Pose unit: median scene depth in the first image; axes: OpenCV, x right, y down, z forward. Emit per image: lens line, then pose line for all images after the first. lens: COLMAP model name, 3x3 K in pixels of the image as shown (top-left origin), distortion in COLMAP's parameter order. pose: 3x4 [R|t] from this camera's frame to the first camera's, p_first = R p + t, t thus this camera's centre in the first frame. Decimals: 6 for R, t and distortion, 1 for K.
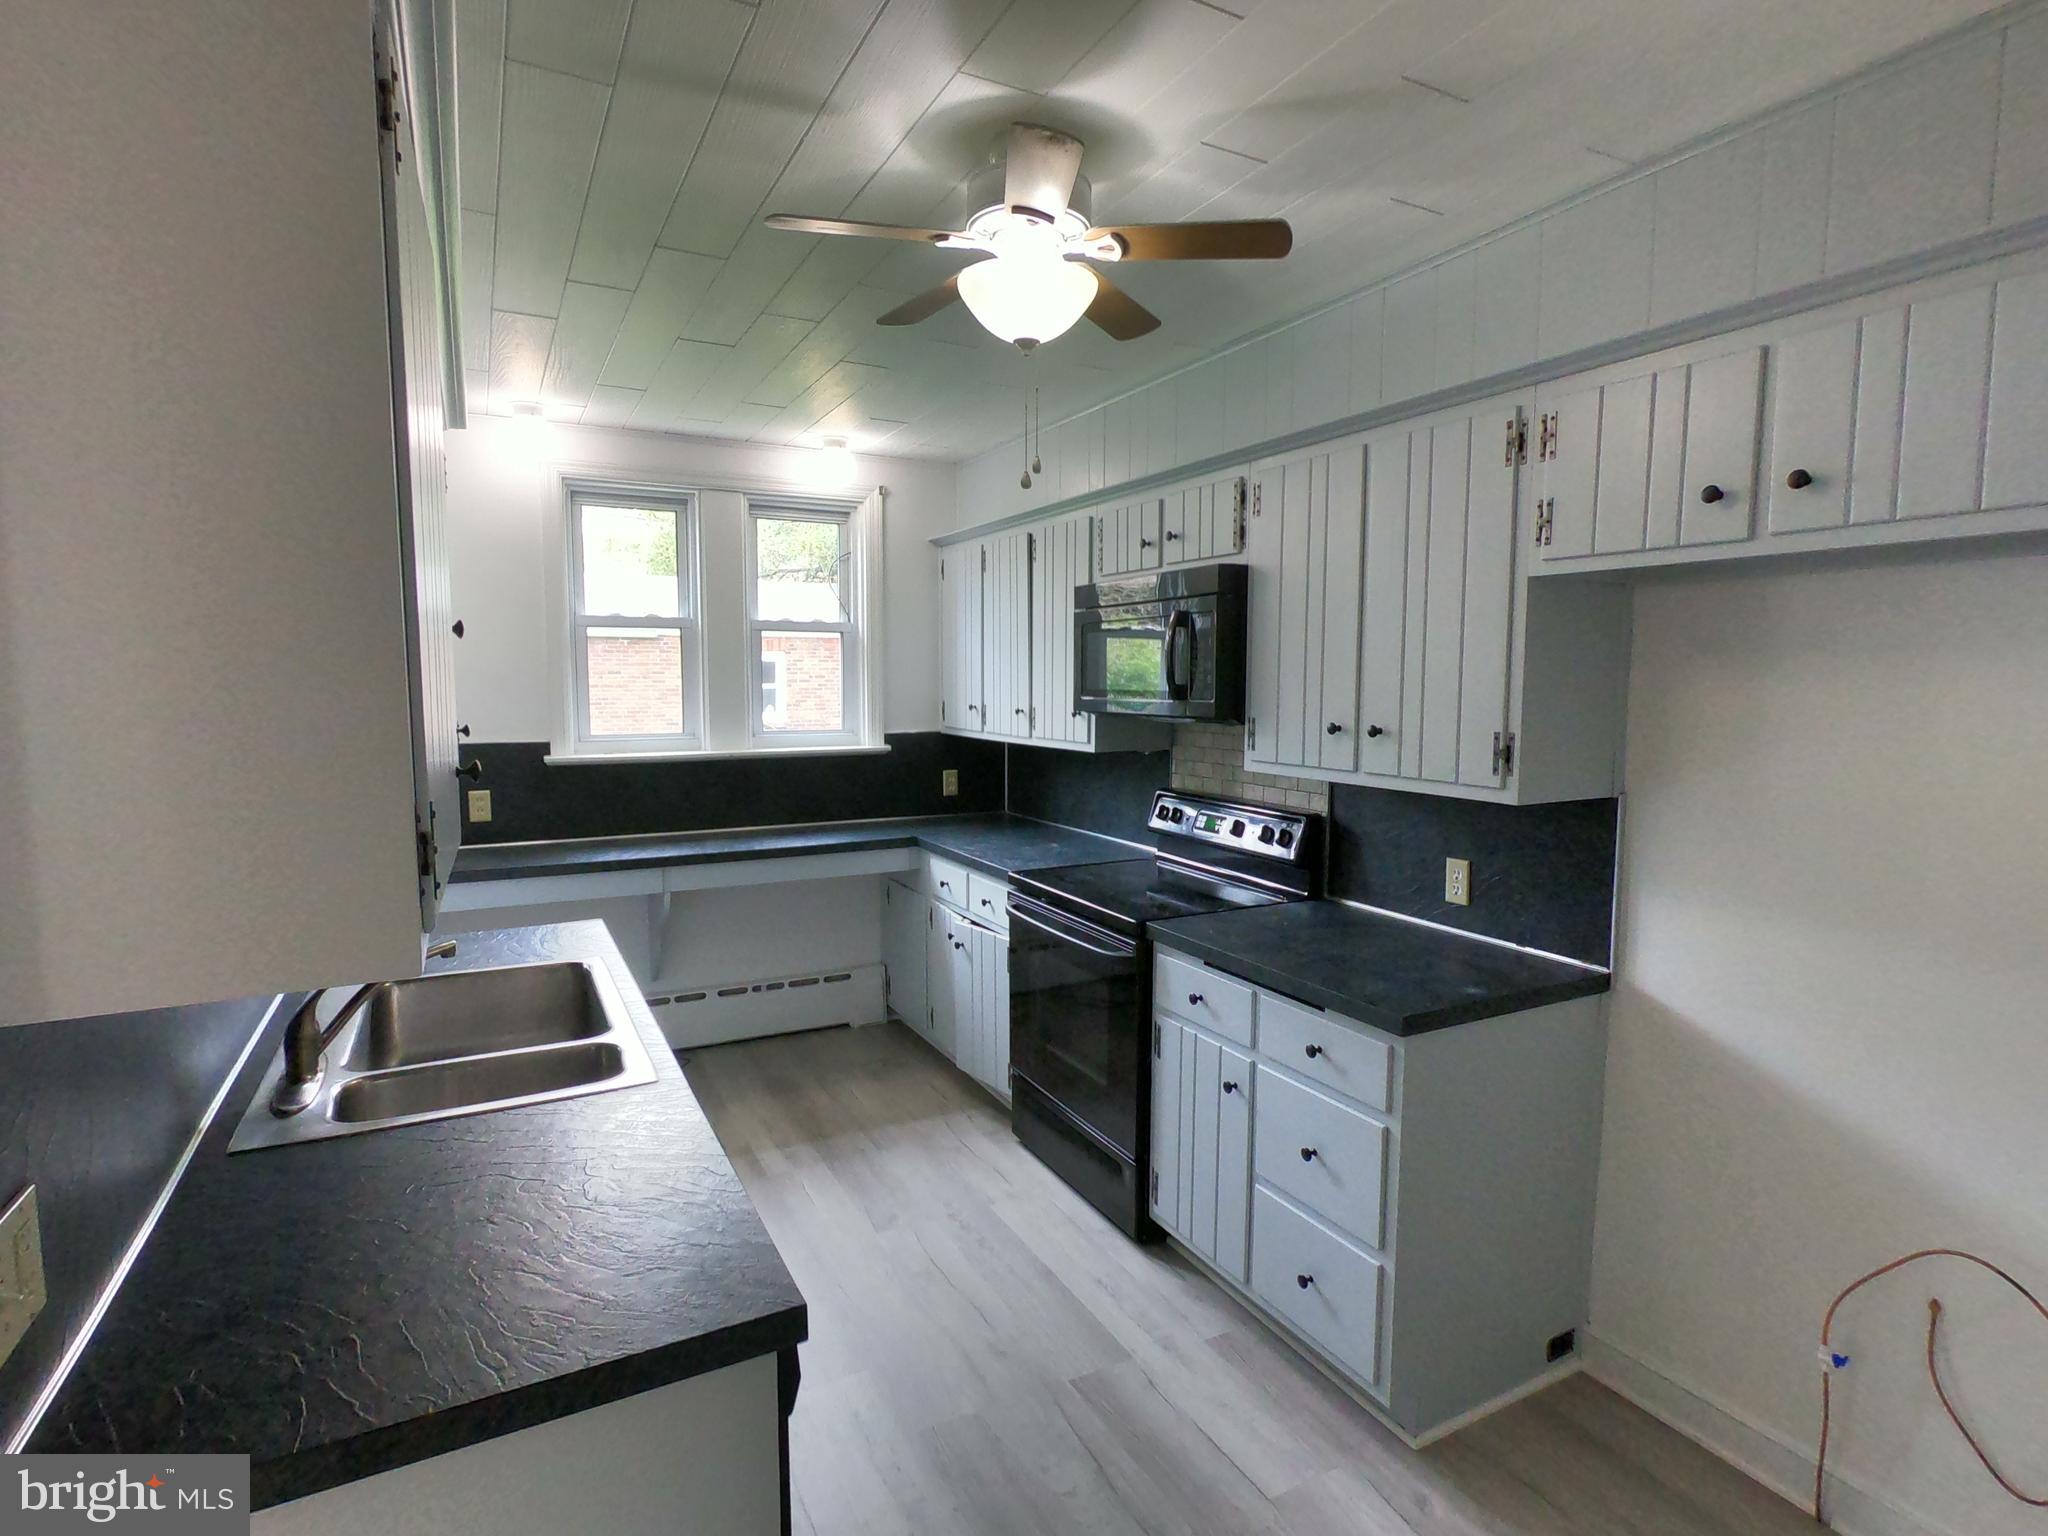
lens RADIAL K [[1028.9, 0, 1024.5], [0, 1028.9, 768.6], [0, 0, 1]] dist [0.000694, 0.000967]
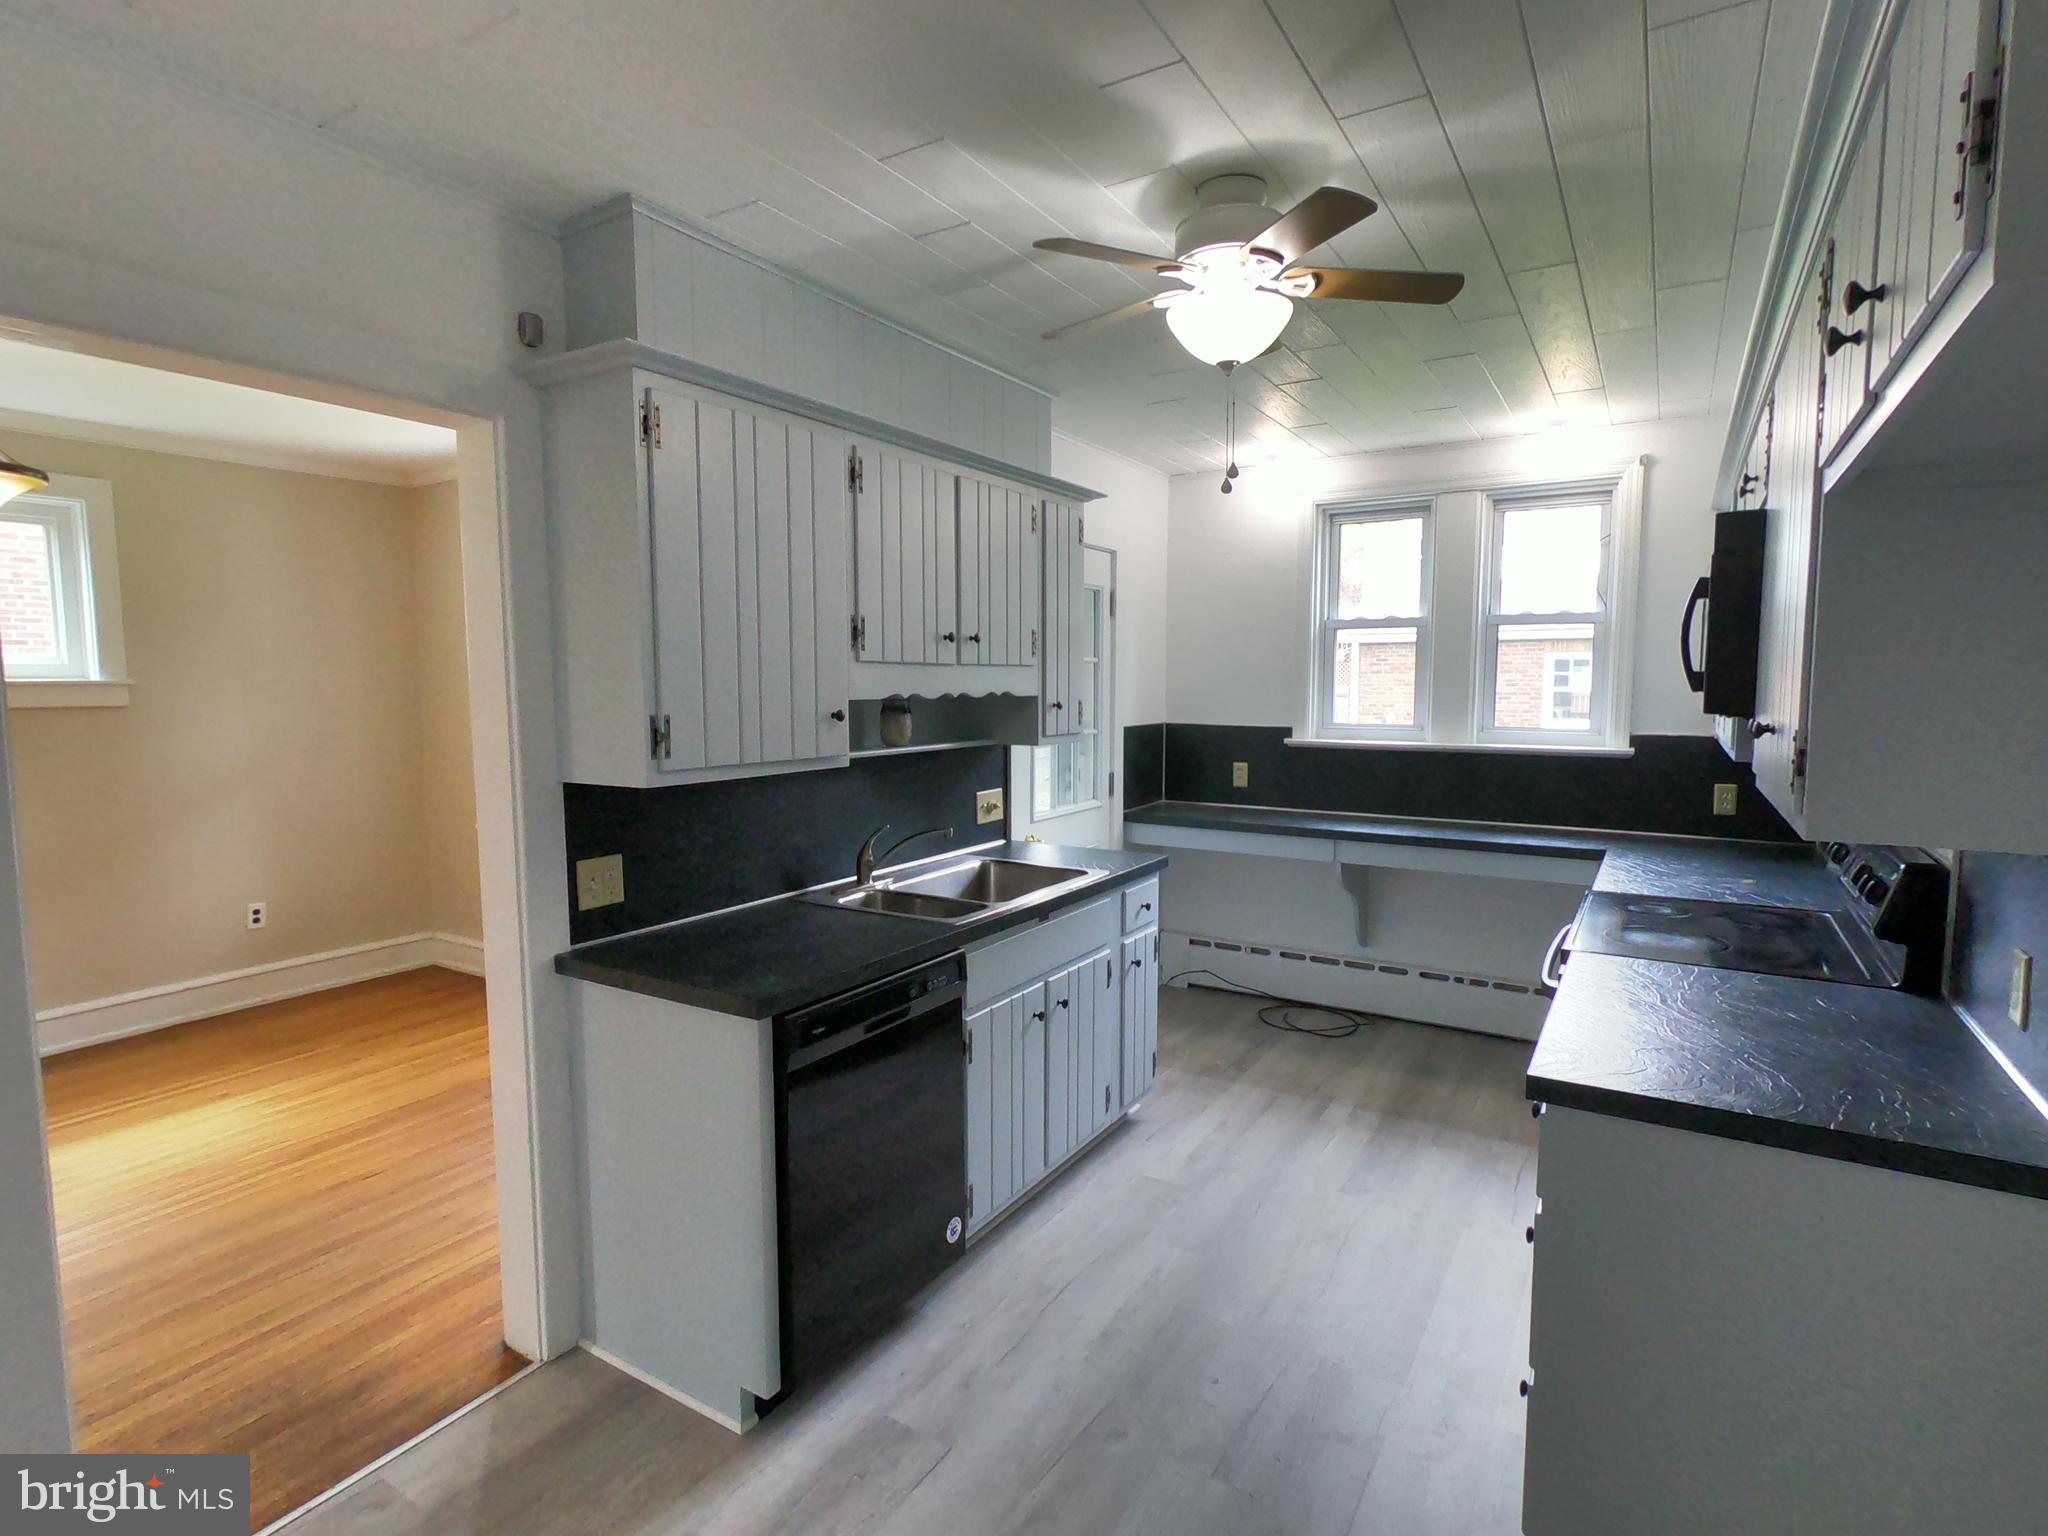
lens RADIAL K [[1028.9, 0, 1029.8], [0, 1028.9, 766.3], [0, 0, 1]] dist [0.000694, 0.000967]
pose [[0.507693, 0.069733, -0.858711, 0.391482], [-0.076677, 0.996421, 0.035582, 0.000909], [0.858119, 0.047779, 0.511223, 0.113464]]
